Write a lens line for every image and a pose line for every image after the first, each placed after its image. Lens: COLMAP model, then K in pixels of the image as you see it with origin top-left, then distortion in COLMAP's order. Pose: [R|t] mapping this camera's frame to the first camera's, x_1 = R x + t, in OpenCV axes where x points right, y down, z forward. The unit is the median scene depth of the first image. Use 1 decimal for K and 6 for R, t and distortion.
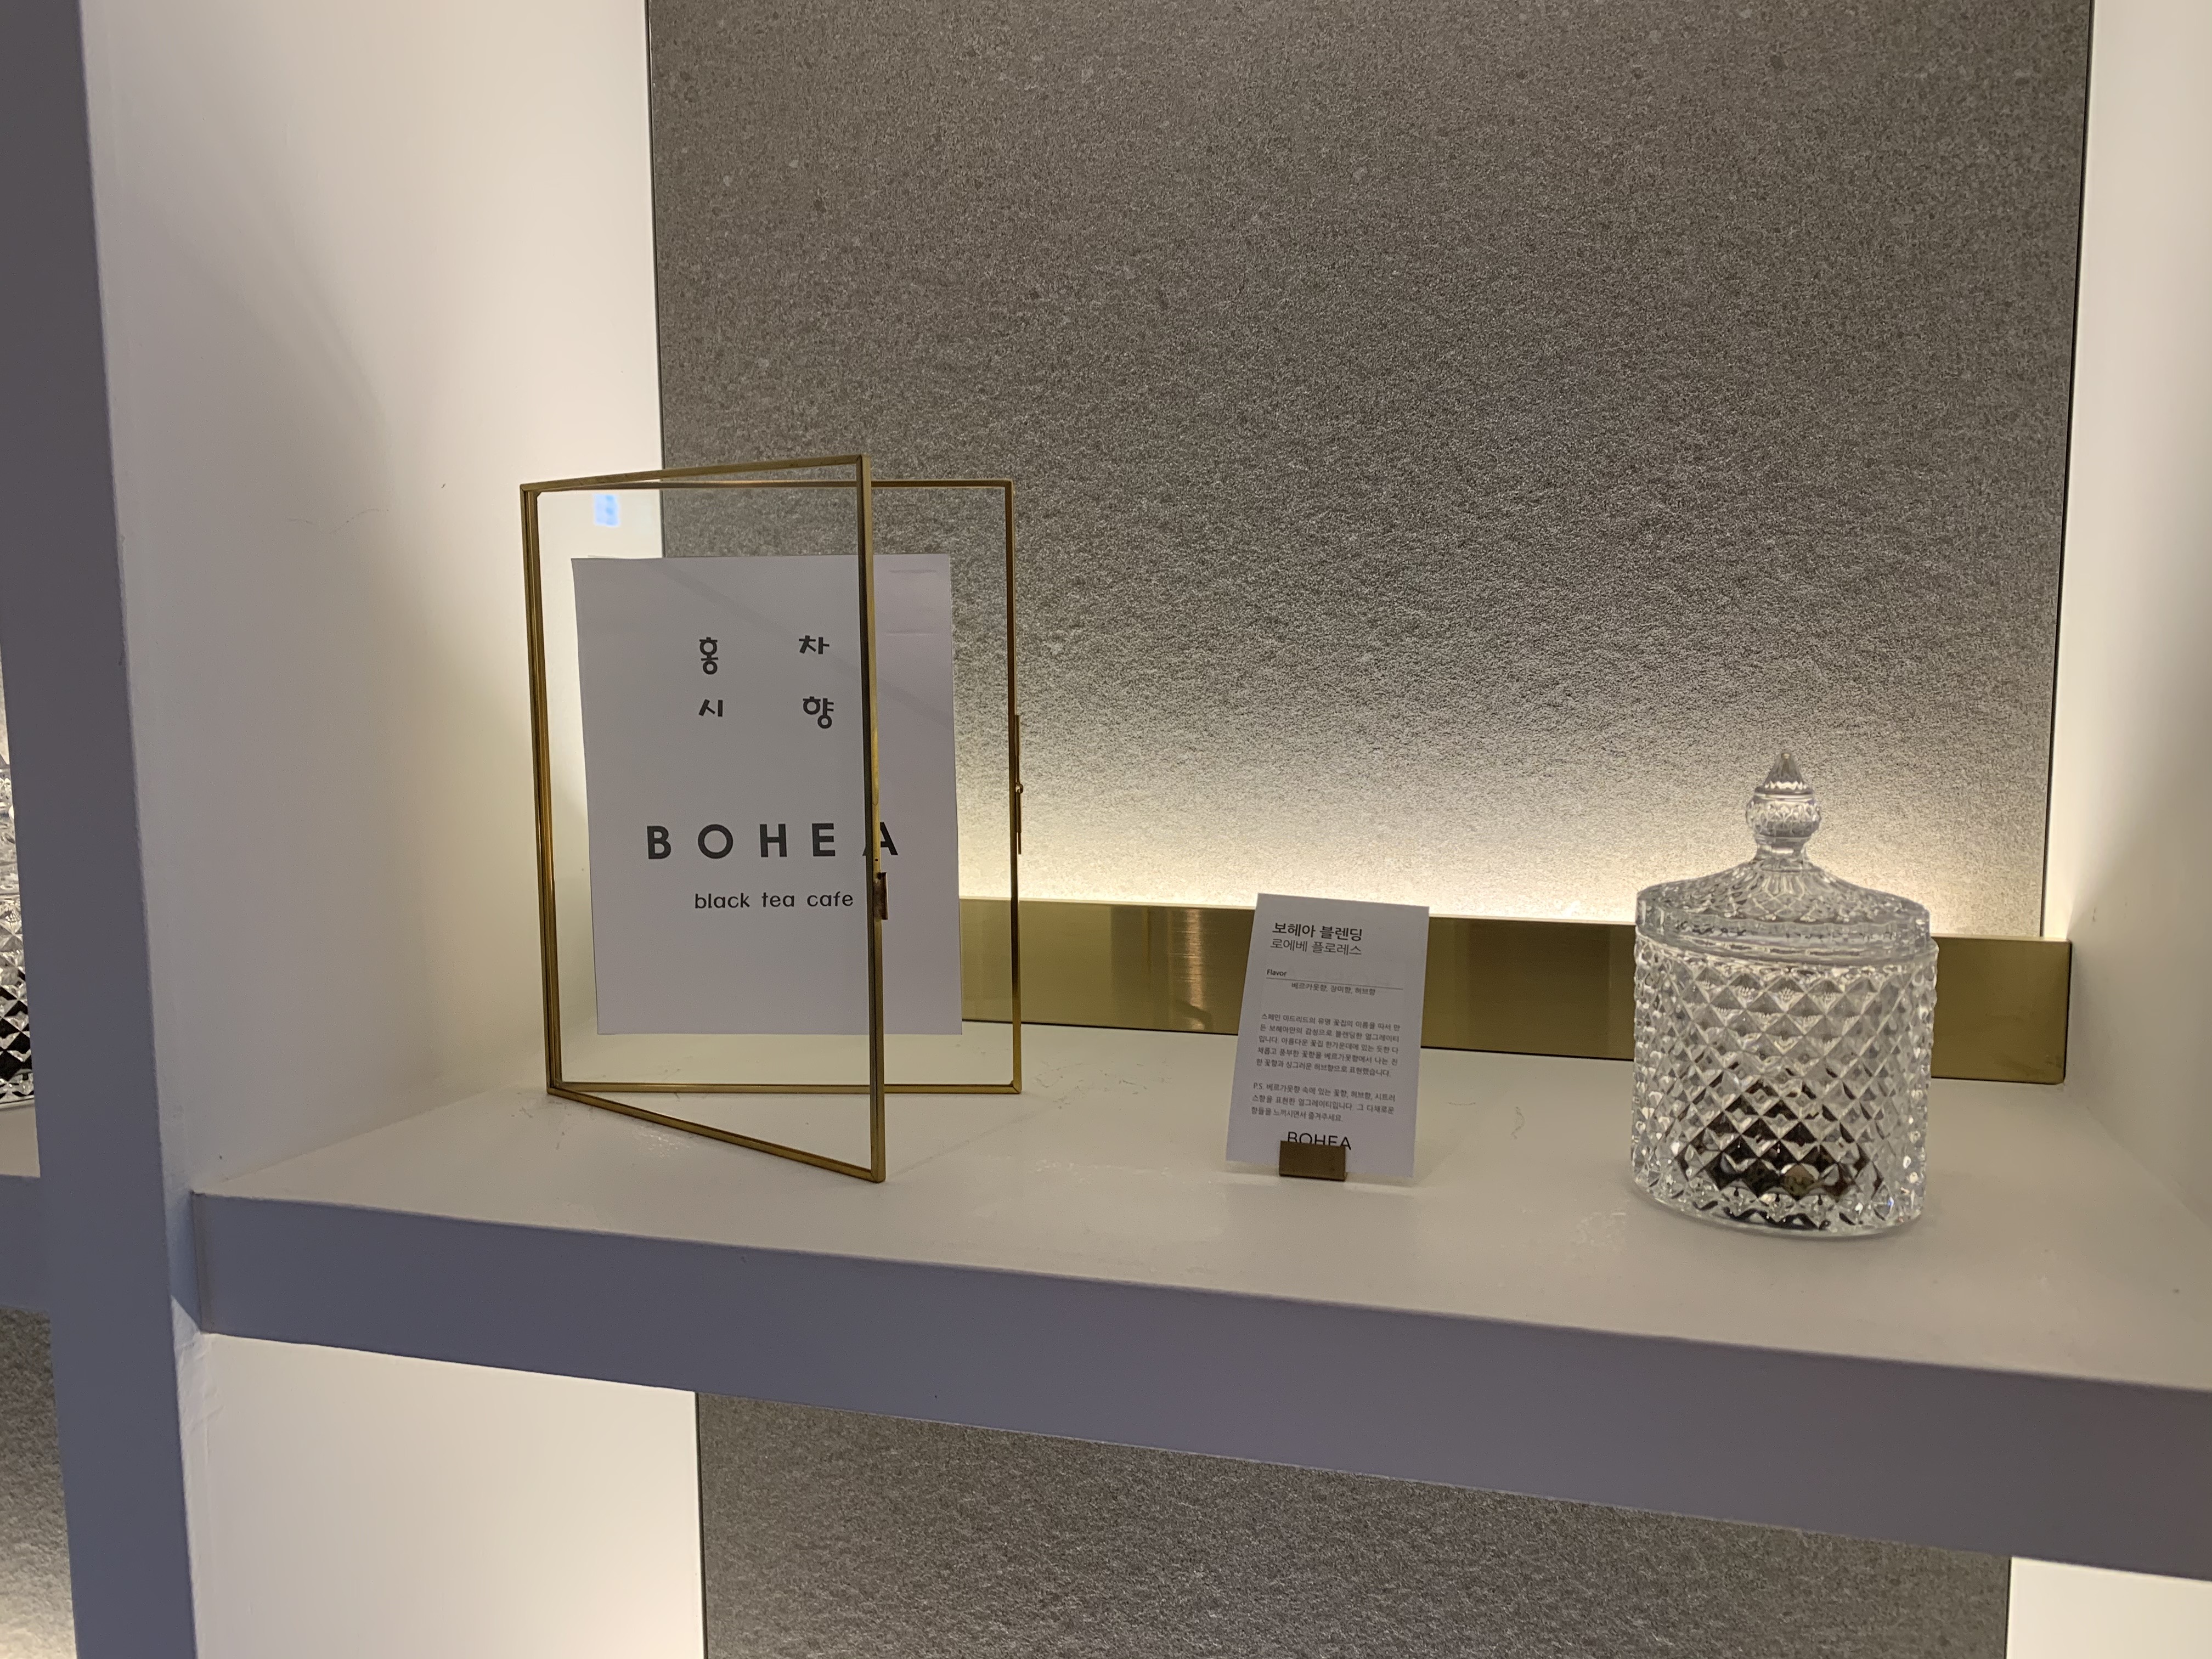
lens RADIAL K [[1671.1, 0, 1096.2], [0, 1671.1, 786.0], [0, 0, 1]] dist [0.043782, -0.094325]
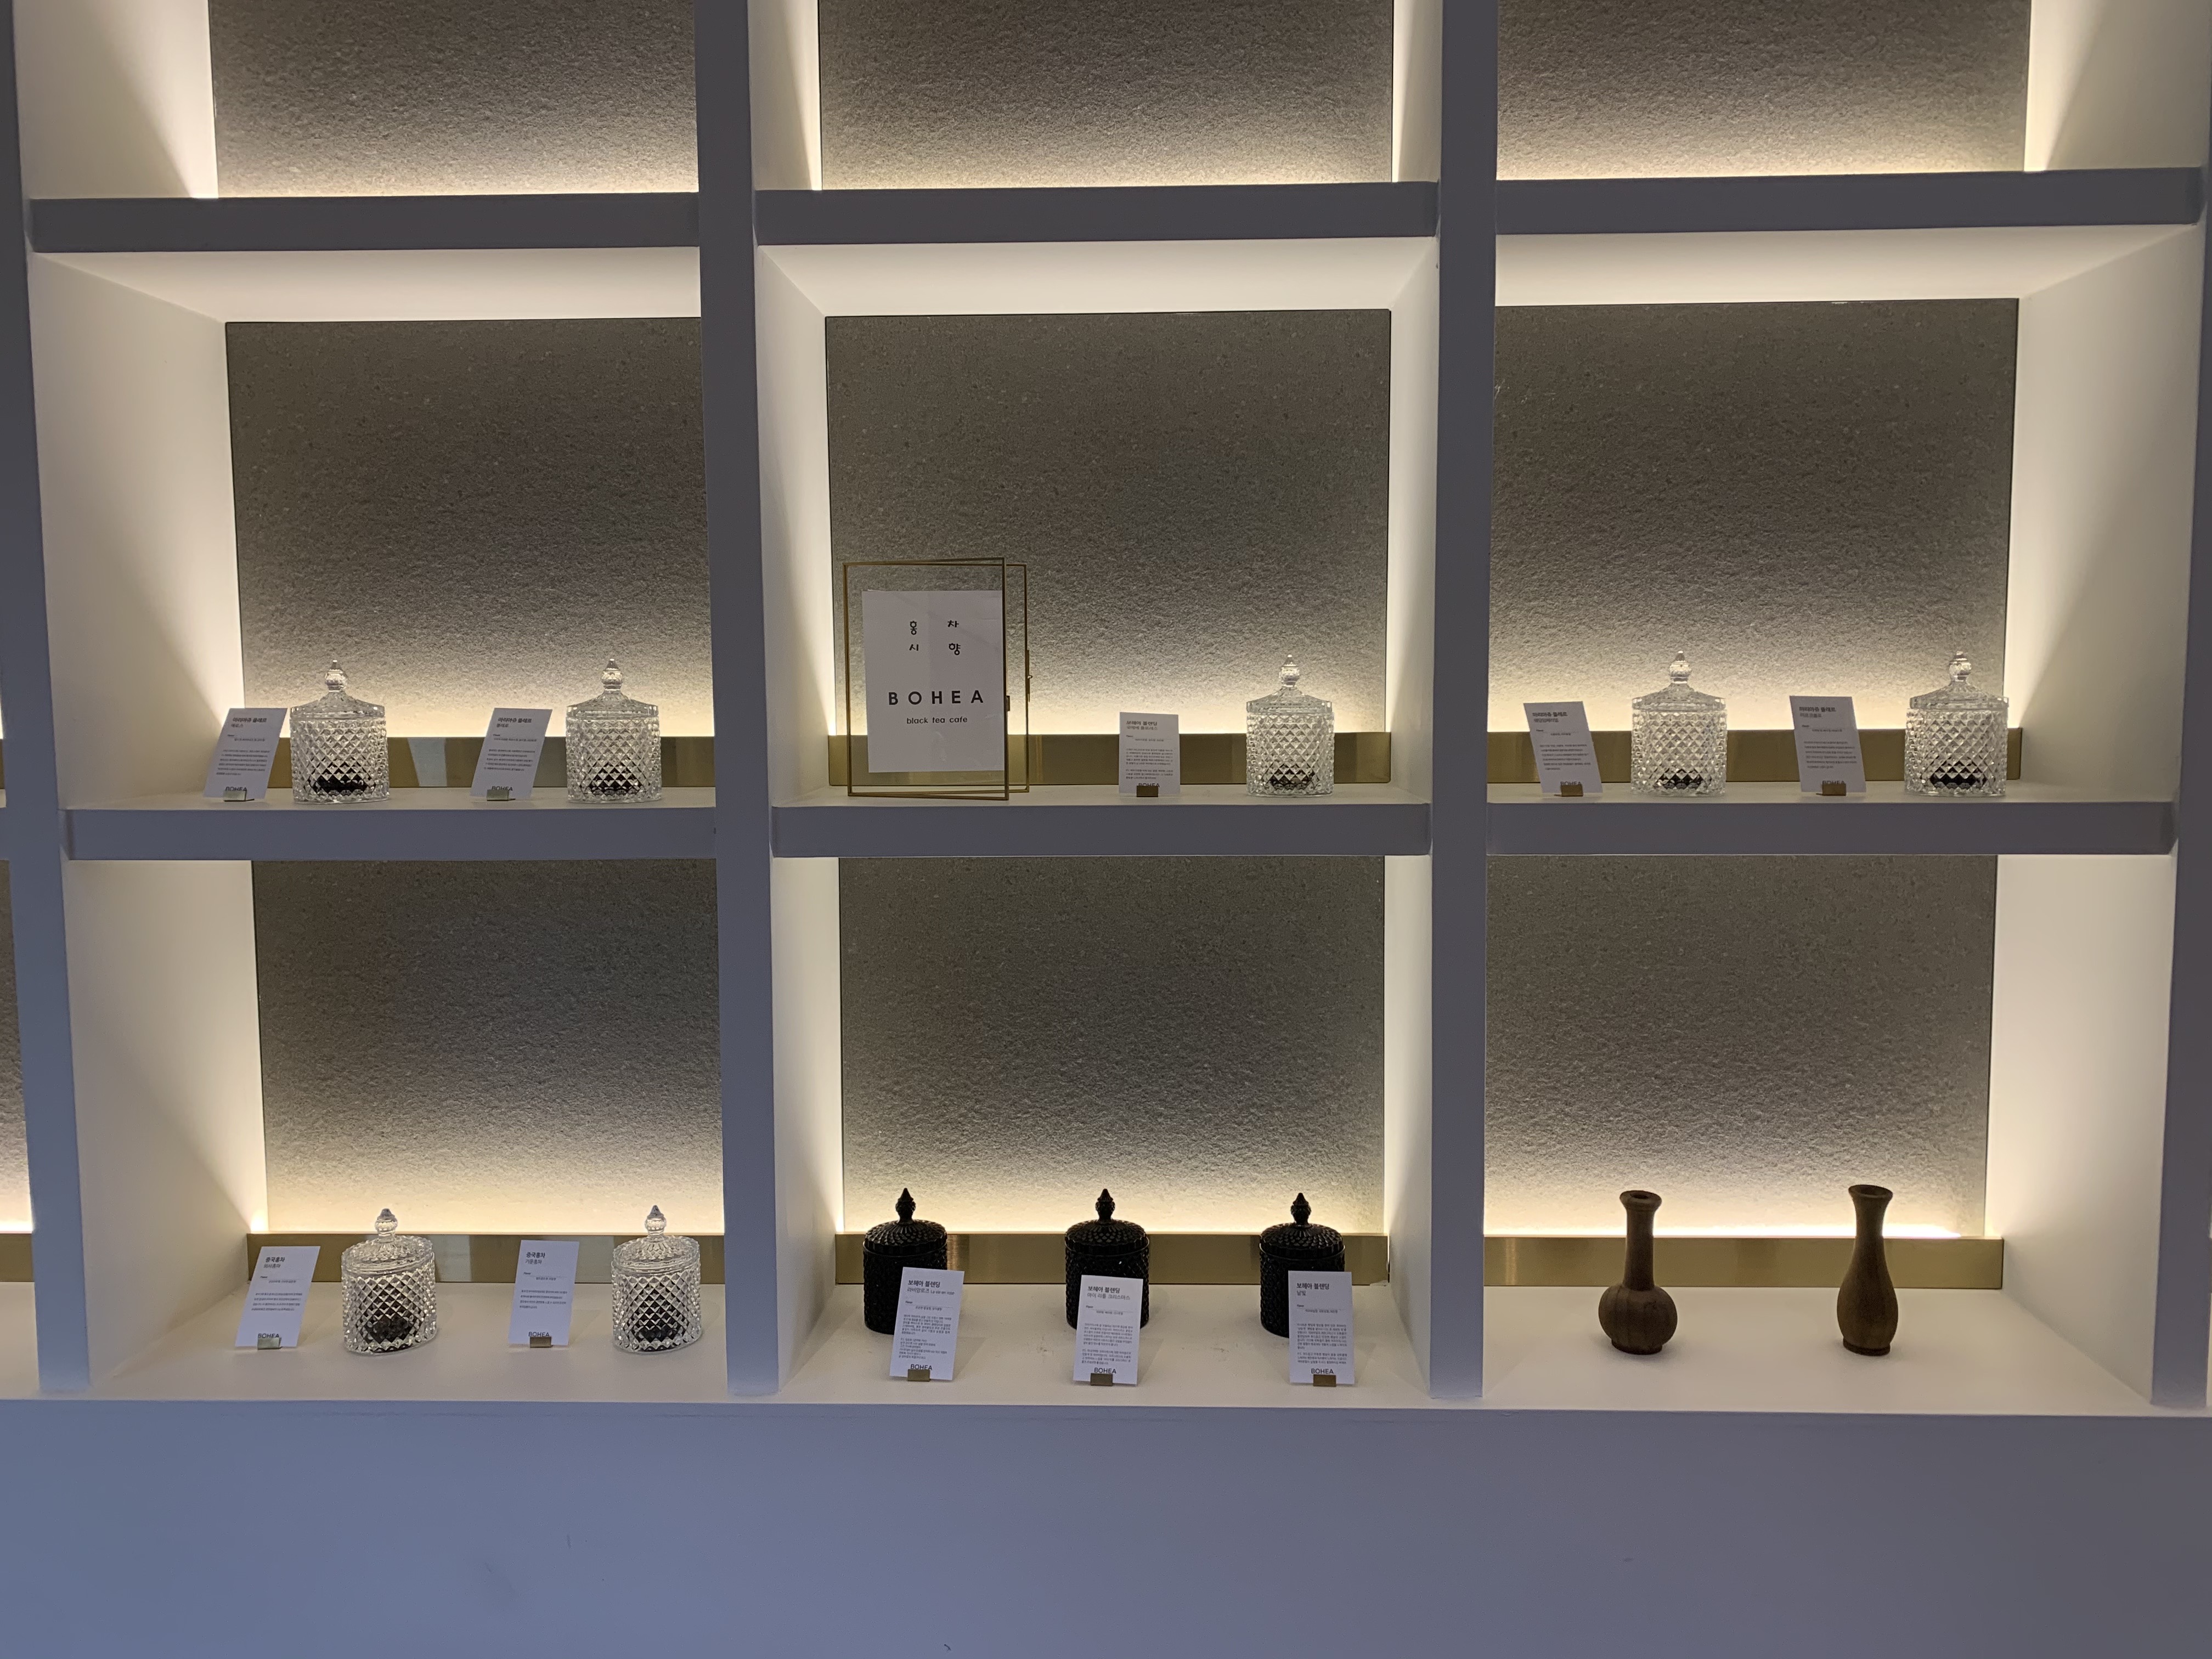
lens RADIAL K [[1671.1, 0, 1096.2], [0, 1671.1, 786.0], [0, 0, 1]] dist [0.043782, -0.094325]
pose [[0.971043, -0.014452, 0.238468, -0.514268], [0.022480, 0.999267, -0.030978, 0.230423], [-0.237845, 0.035441, 0.970656, -1.441867]]
